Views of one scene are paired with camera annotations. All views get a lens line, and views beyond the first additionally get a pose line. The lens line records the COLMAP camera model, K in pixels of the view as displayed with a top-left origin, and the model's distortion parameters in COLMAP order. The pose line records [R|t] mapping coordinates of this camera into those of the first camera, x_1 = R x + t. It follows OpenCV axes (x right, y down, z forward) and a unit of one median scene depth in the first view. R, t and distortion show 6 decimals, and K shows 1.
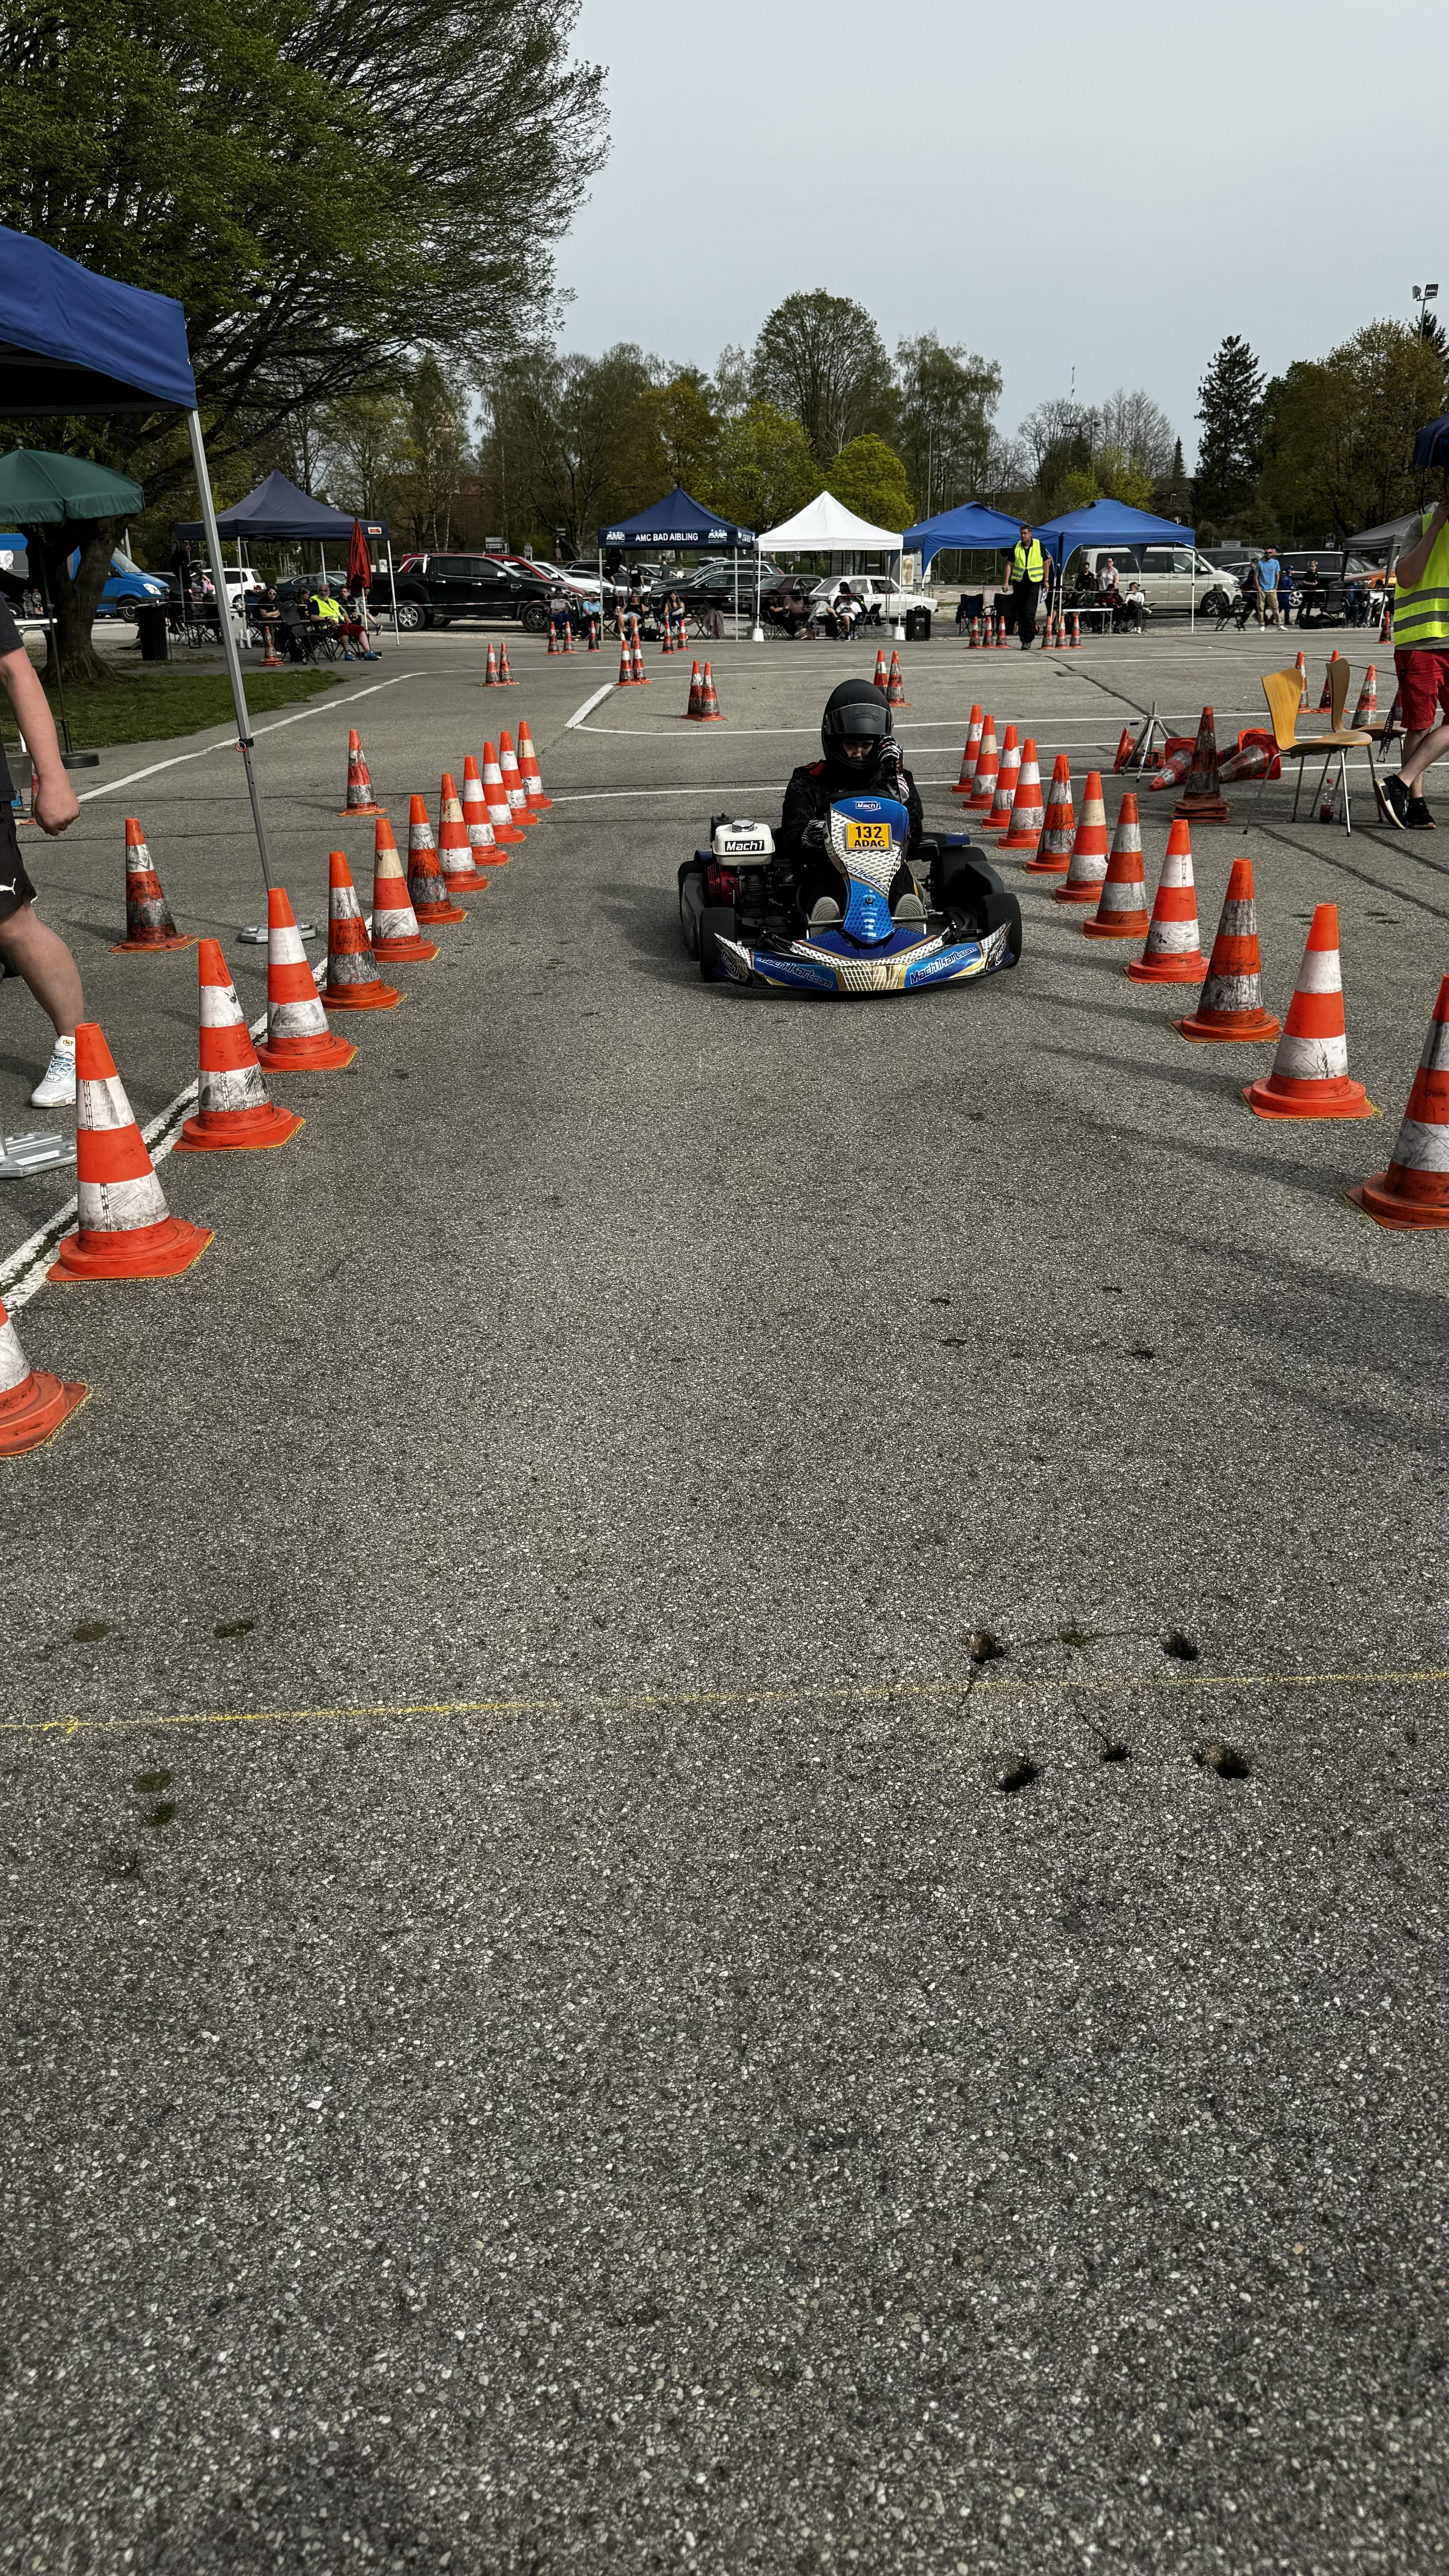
lens RADIAL K [[1766.4, 0, 720.2], [0, 1766.4, 1290.6], [0, 0, 1]] dist [0.151671, -0.277165]
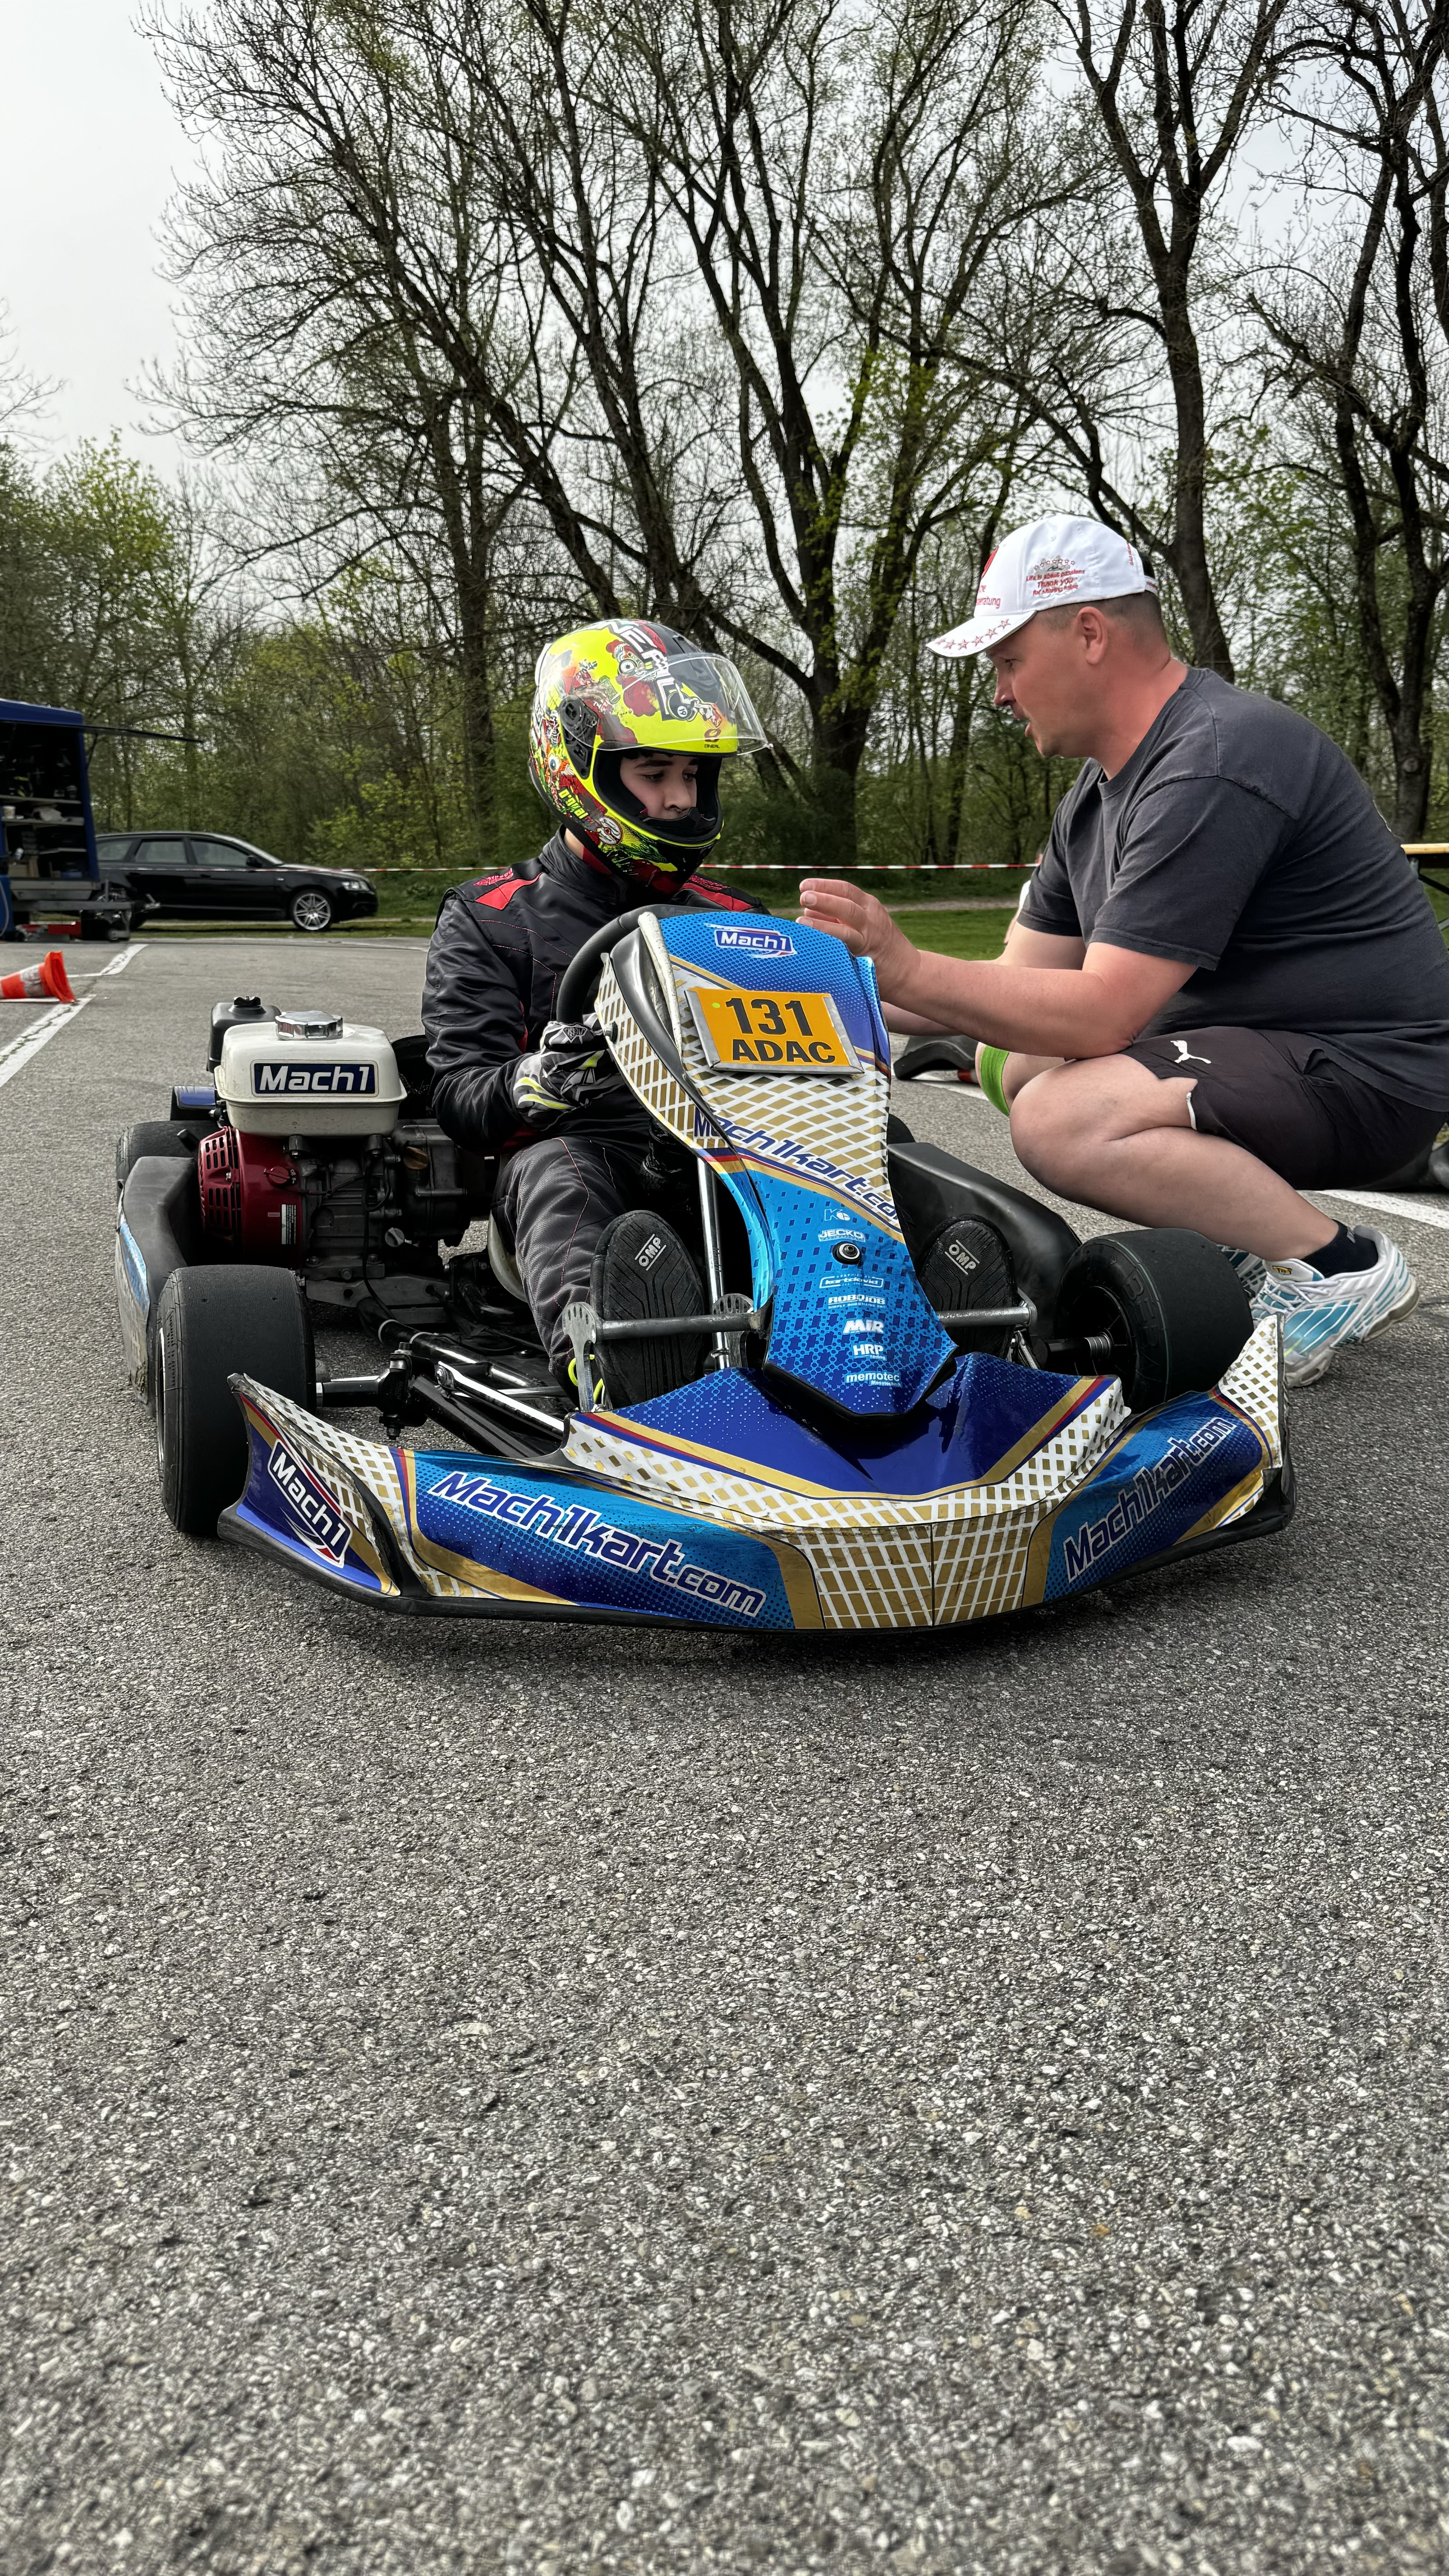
lens RADIAL K [[1818.7, 0, 730.2], [0, 1818.7, 1258.1], [0, 0, 1]] dist [0.043089, -0.009148]
pose [[0.962064, -0.006821, 0.272738, -0.006397], [0.058345, 0.981704, -0.181255, -0.163404], [-0.266512, 0.190292, 0.944860, 0.723143]]
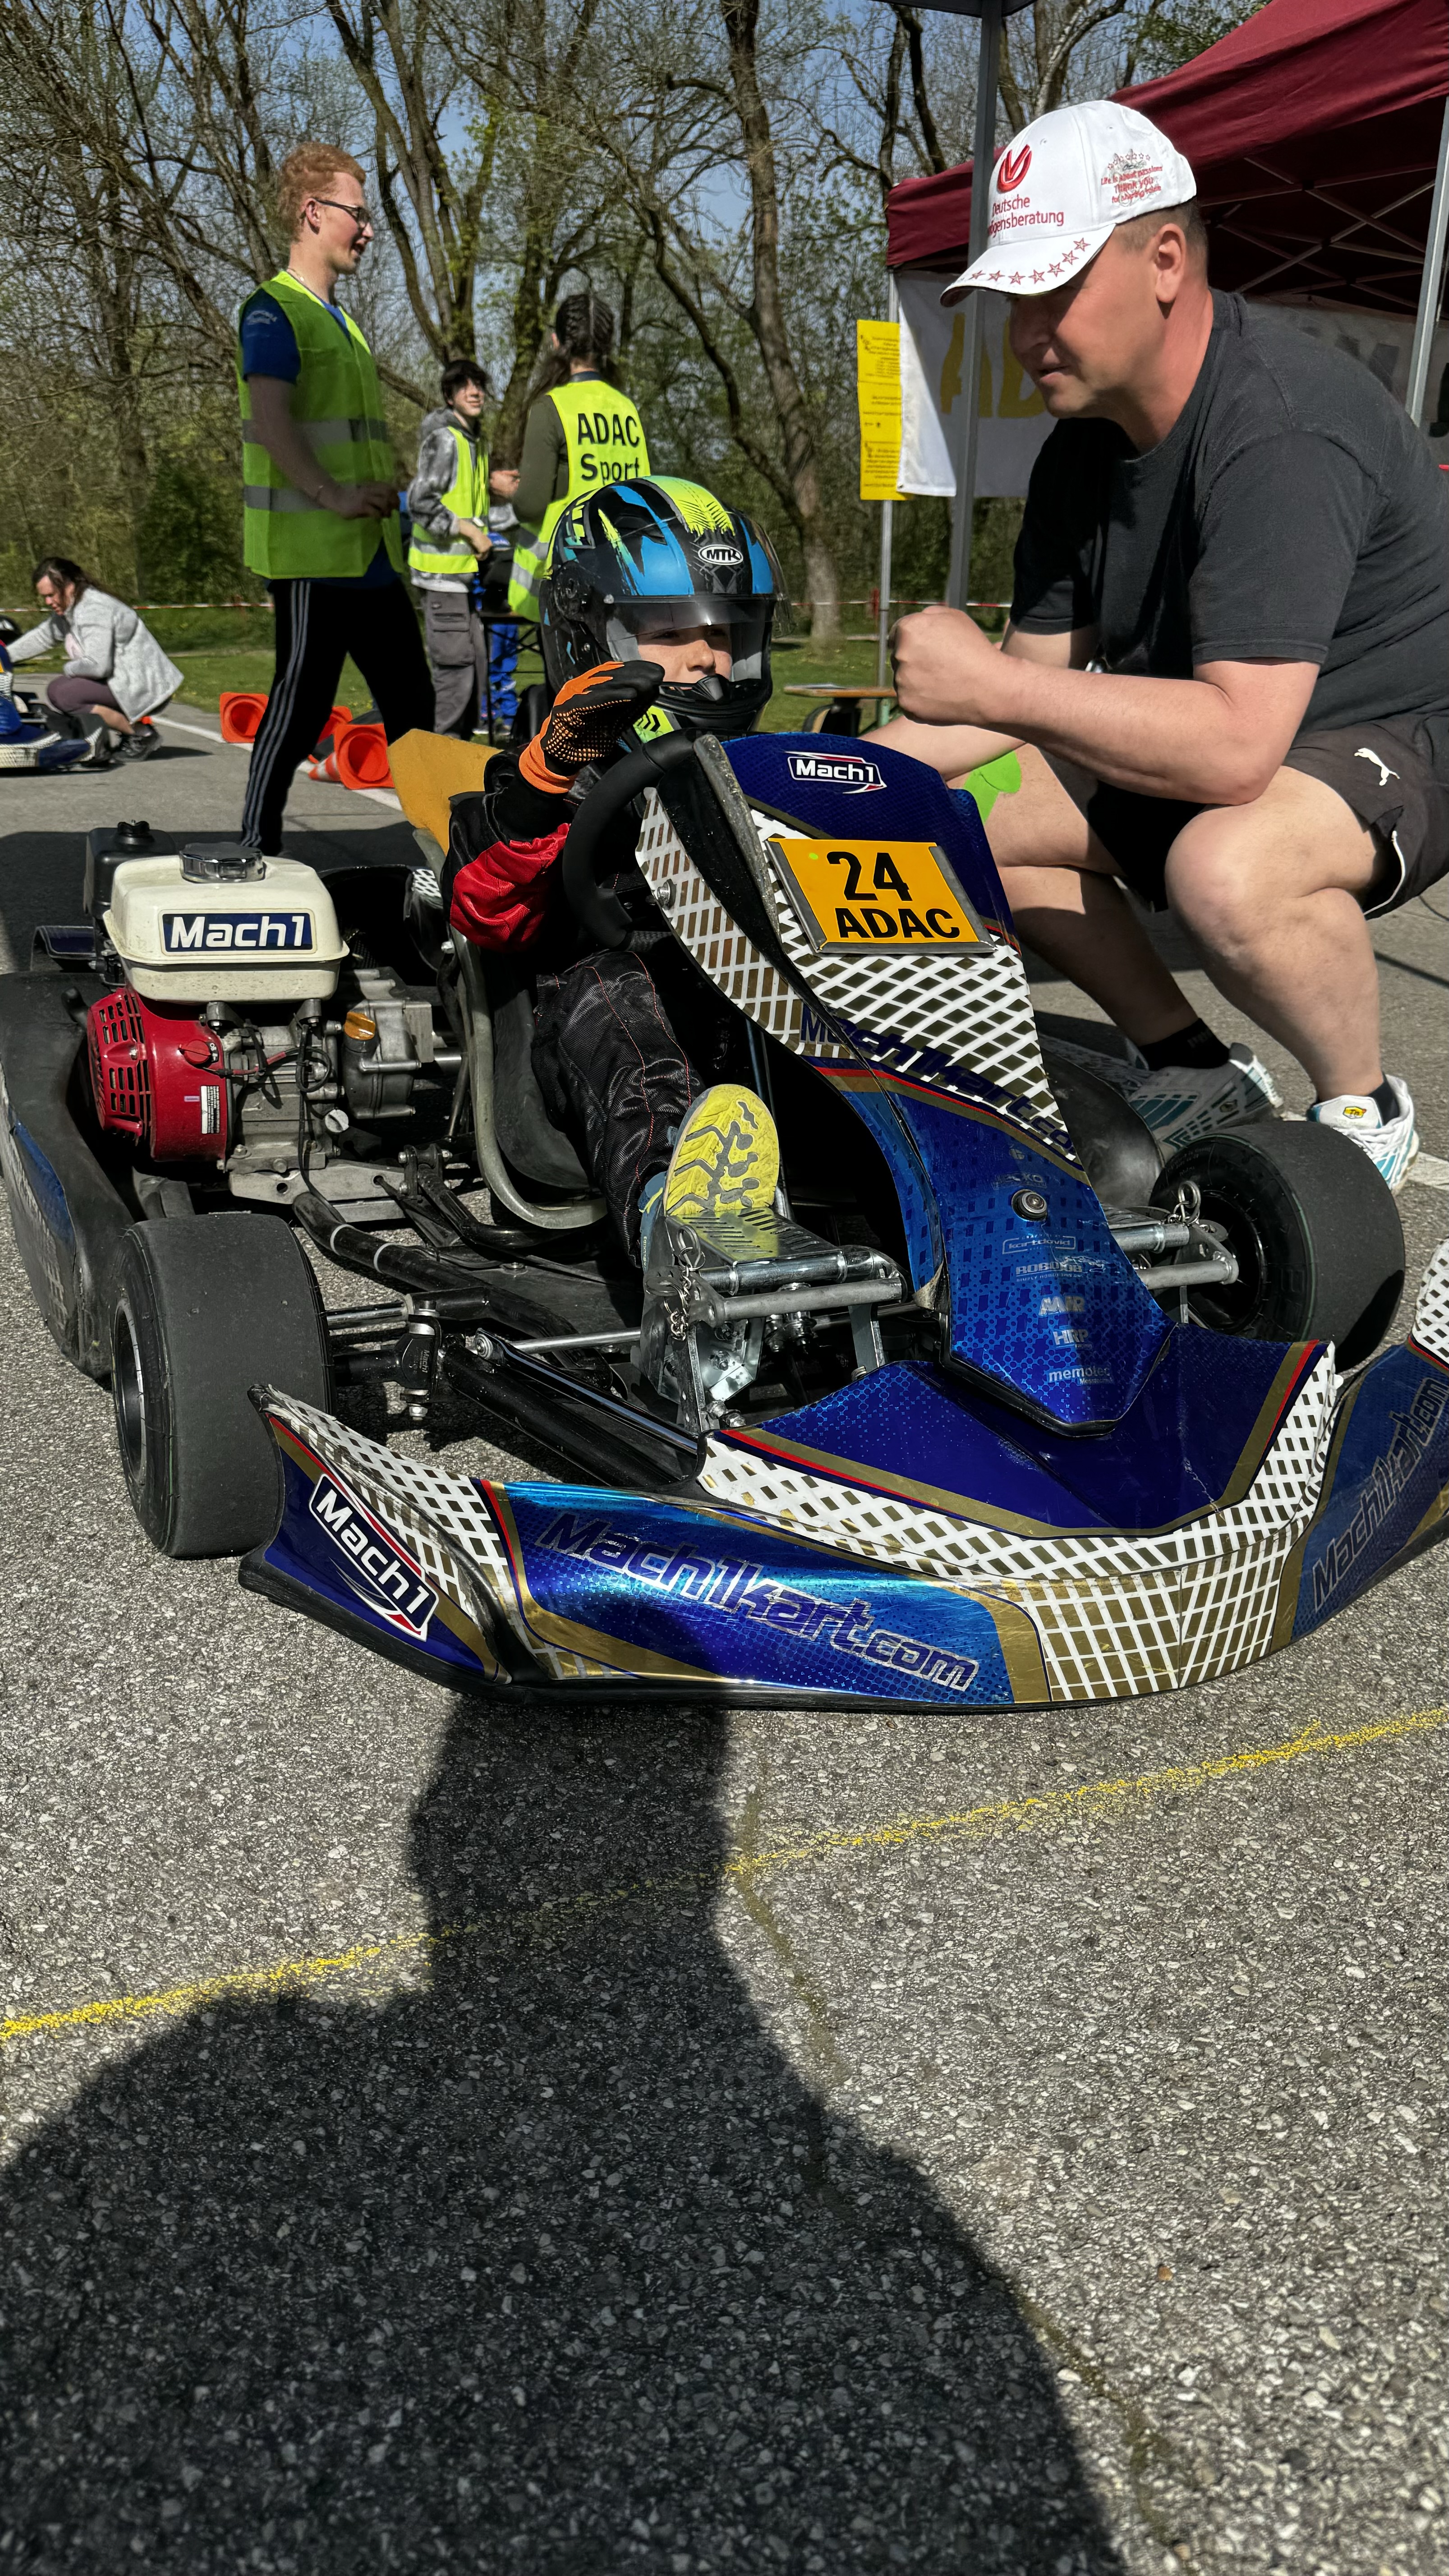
lens RADIAL K [[1762.5, 0, 705.5], [0, 1762.5, 1370.2], [0, 0, 1]] dist [0.116395, -0.386511]
pose [[0.930902, -0.085159, 0.355203, -0.025706], [0.087072, 0.996145, 0.010630, -0.196871], [-0.354739, 0.021032, 0.934729, 0.791068]]
